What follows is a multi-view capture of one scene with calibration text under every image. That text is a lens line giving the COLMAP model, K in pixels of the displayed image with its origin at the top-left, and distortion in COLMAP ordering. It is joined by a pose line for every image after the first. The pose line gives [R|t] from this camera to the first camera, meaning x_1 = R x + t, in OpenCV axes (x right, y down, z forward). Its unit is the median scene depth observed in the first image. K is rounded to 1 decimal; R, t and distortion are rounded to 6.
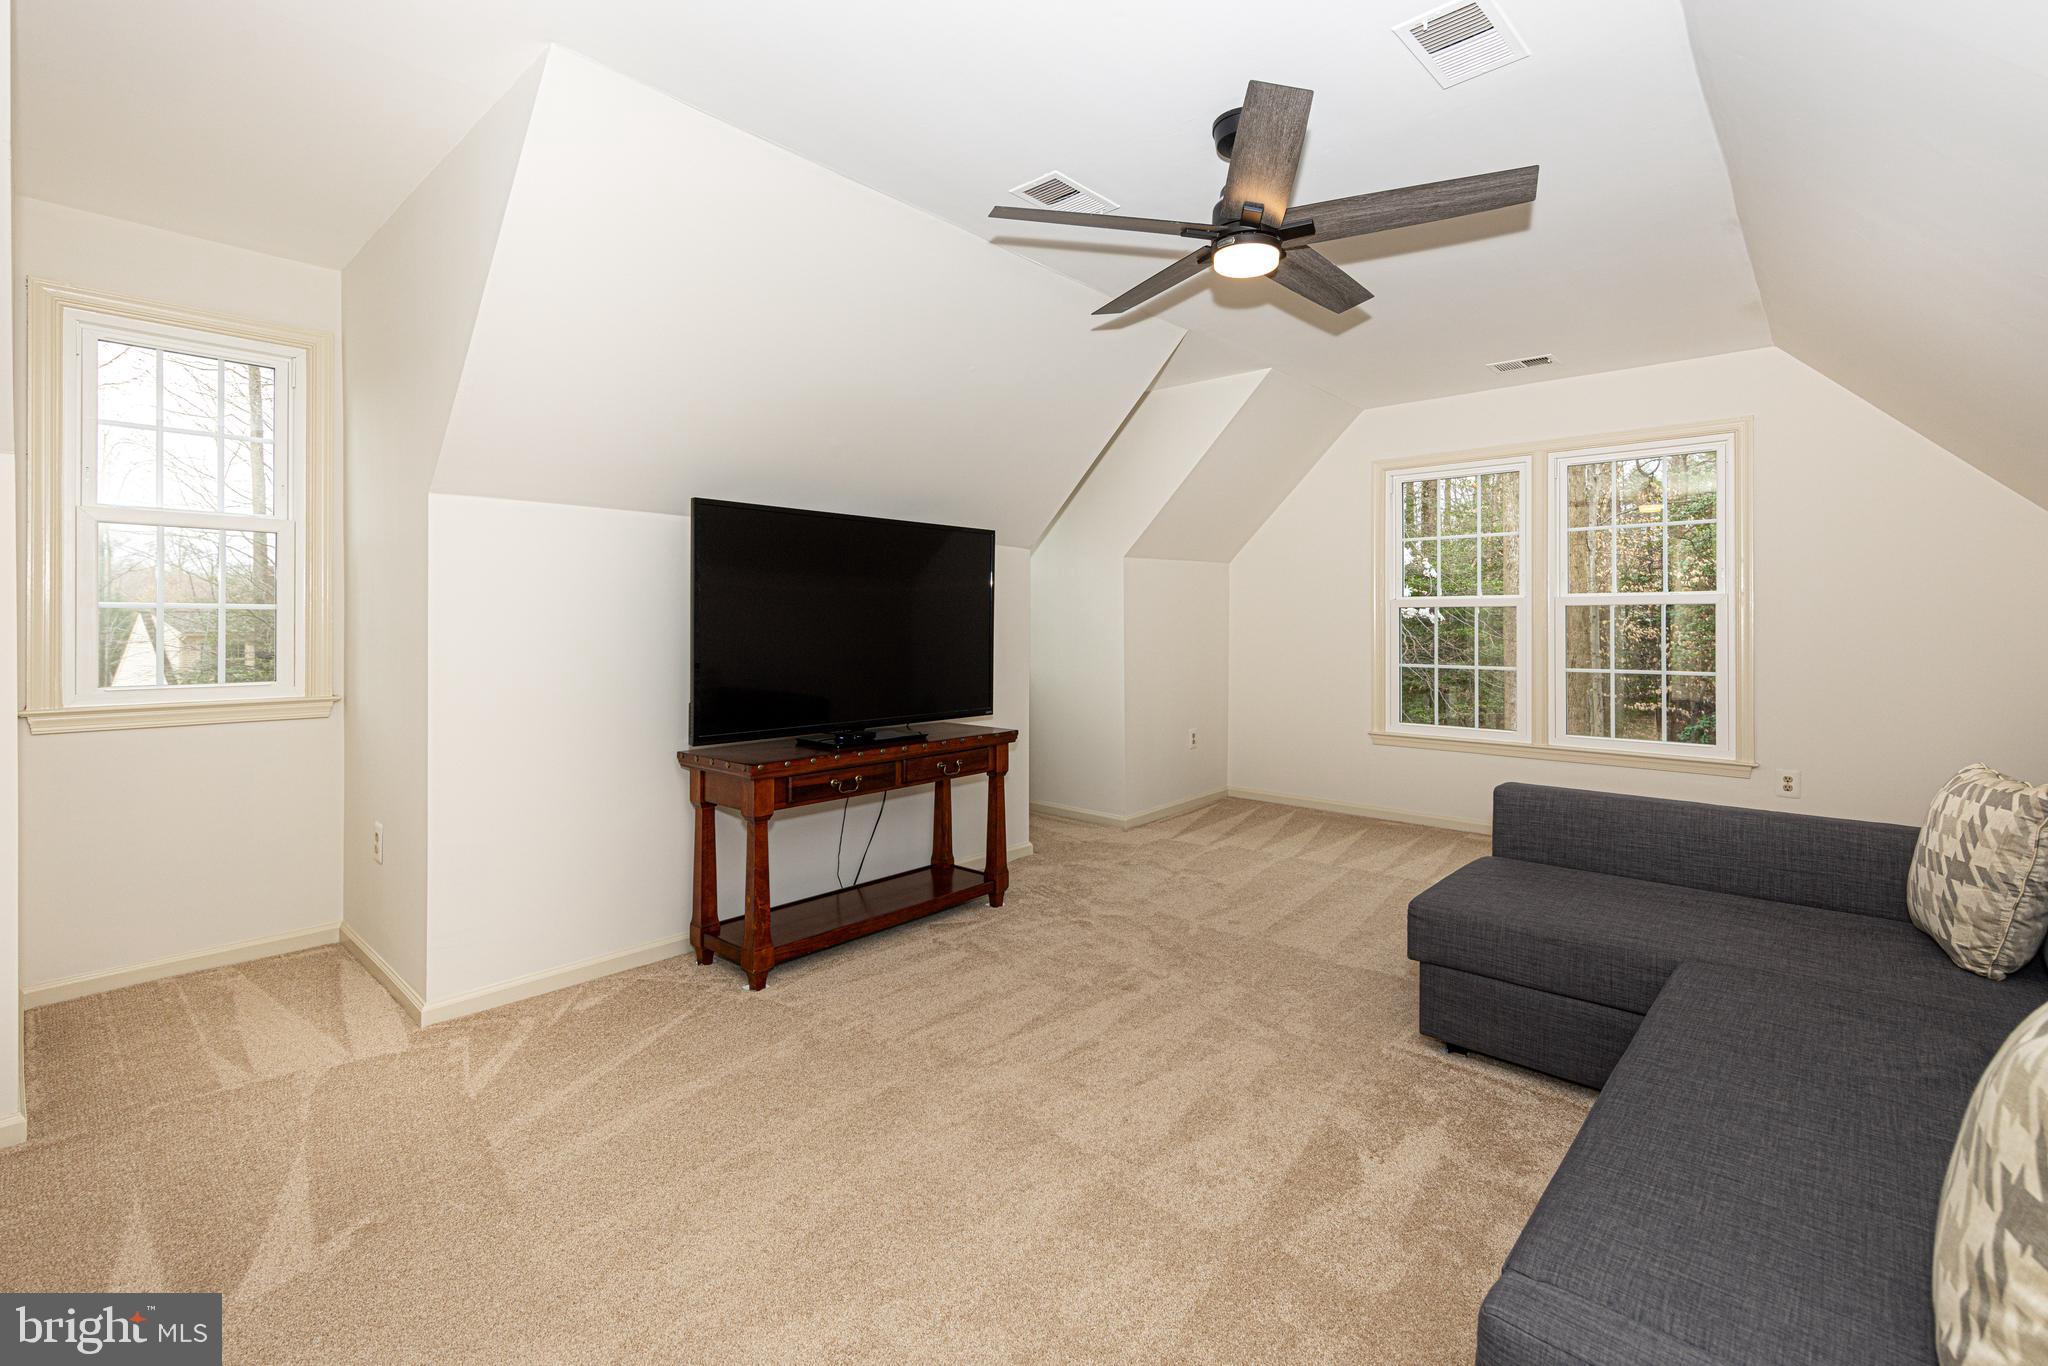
lens RADIAL K [[886.4, 0, 1029.2], [0, 886.4, 623.5], [0, 0, 1]] dist [-0.001502, -0.000182]
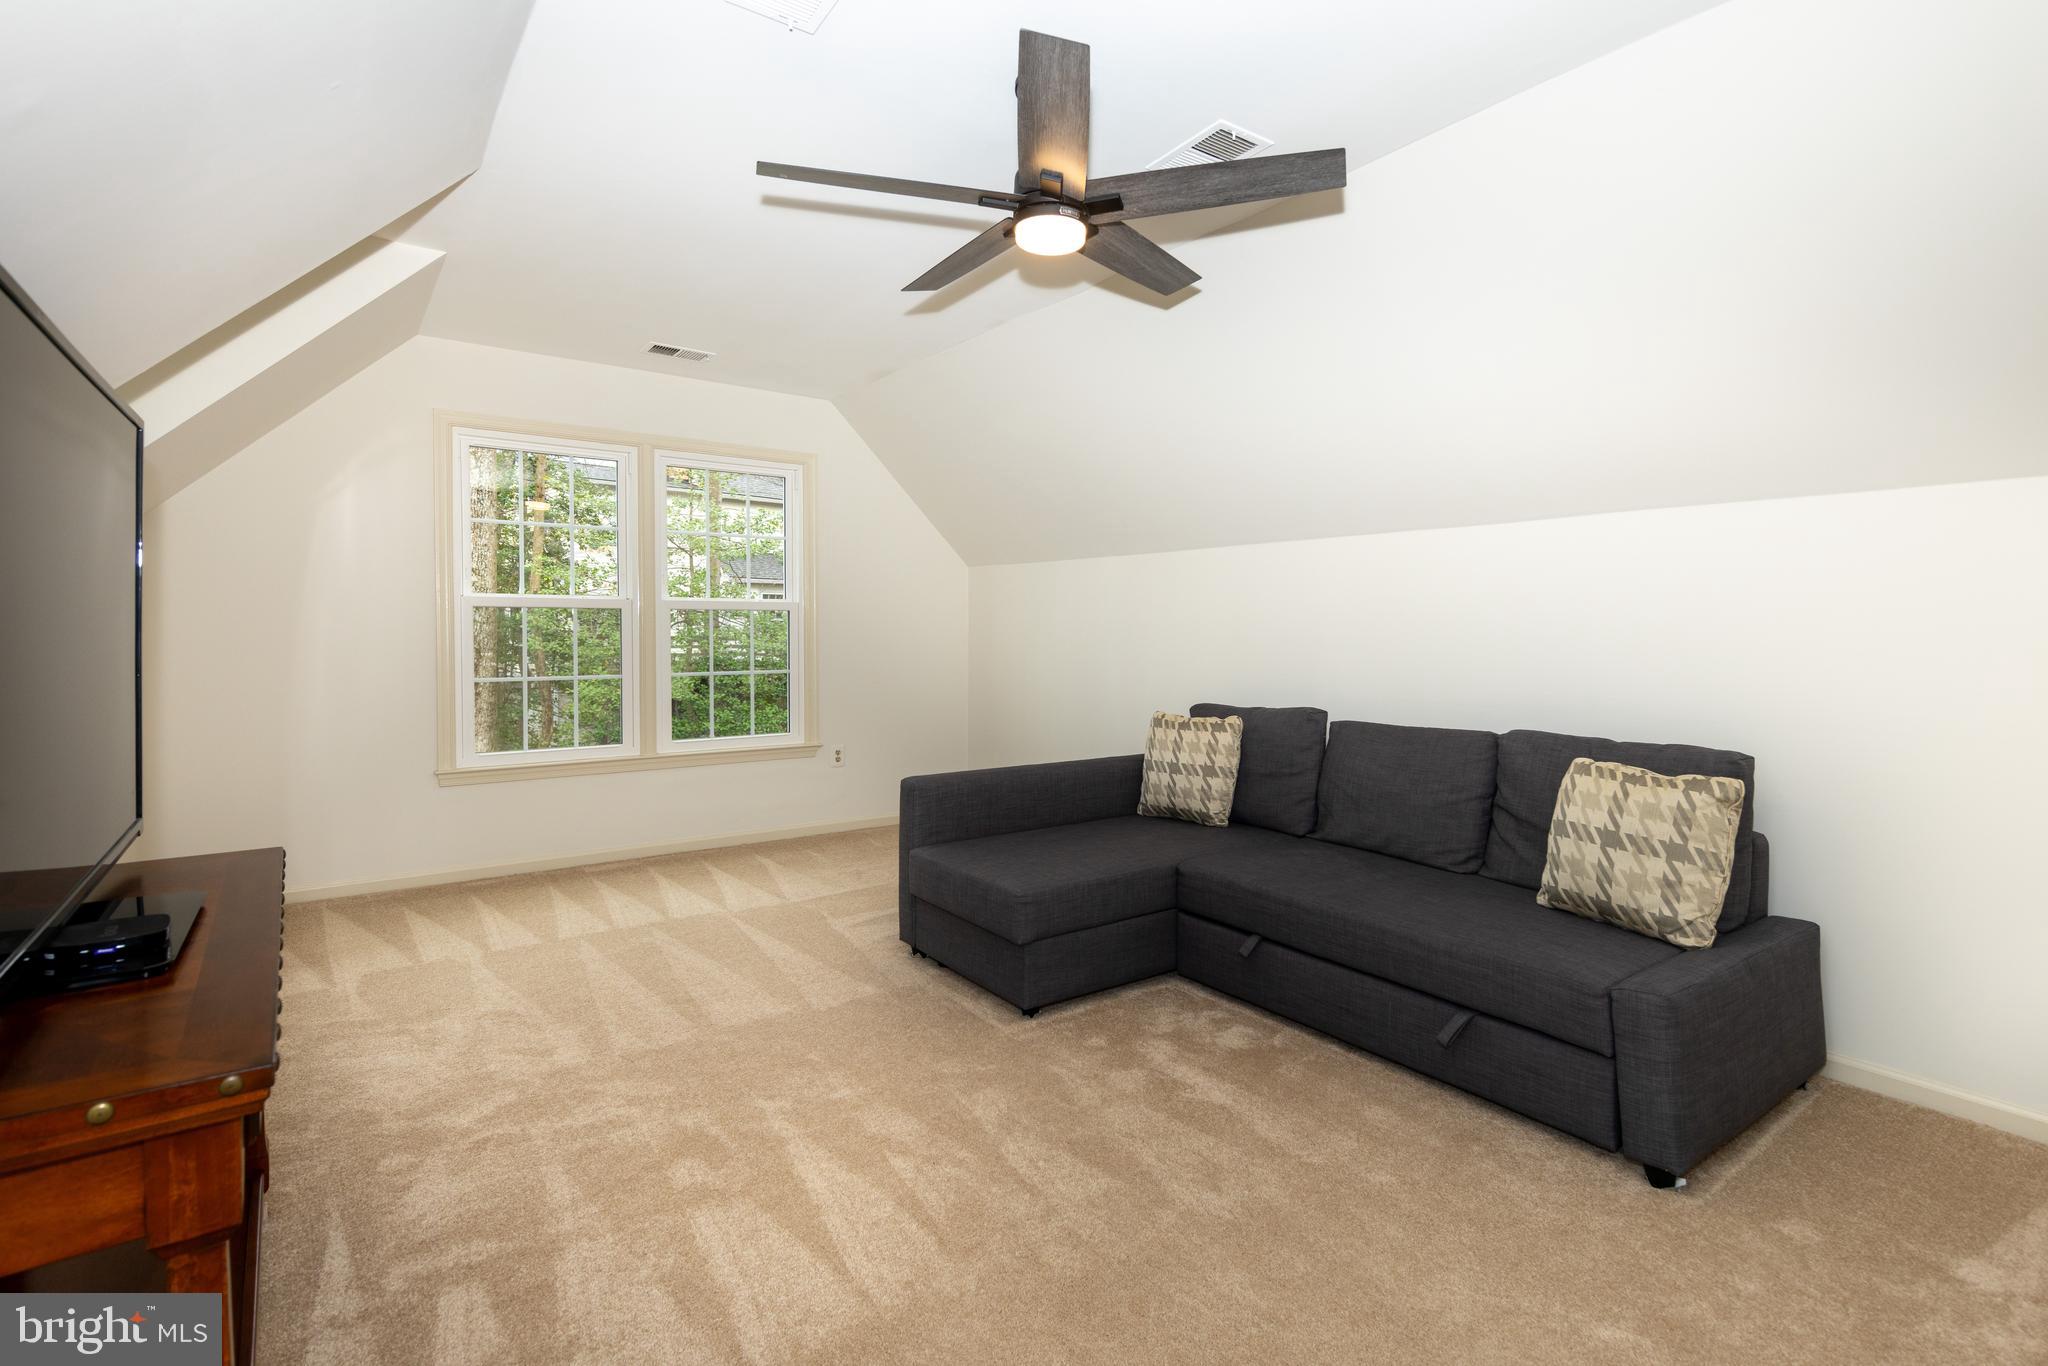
lens RADIAL K [[976.5, 0, 1028.9], [0, 976.5, 649.6], [0, 0, 1]] dist [0.001605, 0.000148]
pose [[0.201797, -0.024024, 0.979133, -0.518172], [-0.002524, 0.999683, 0.025048, -0.005023], [-0.979424, -0.007526, 0.201672, 0.548302]]
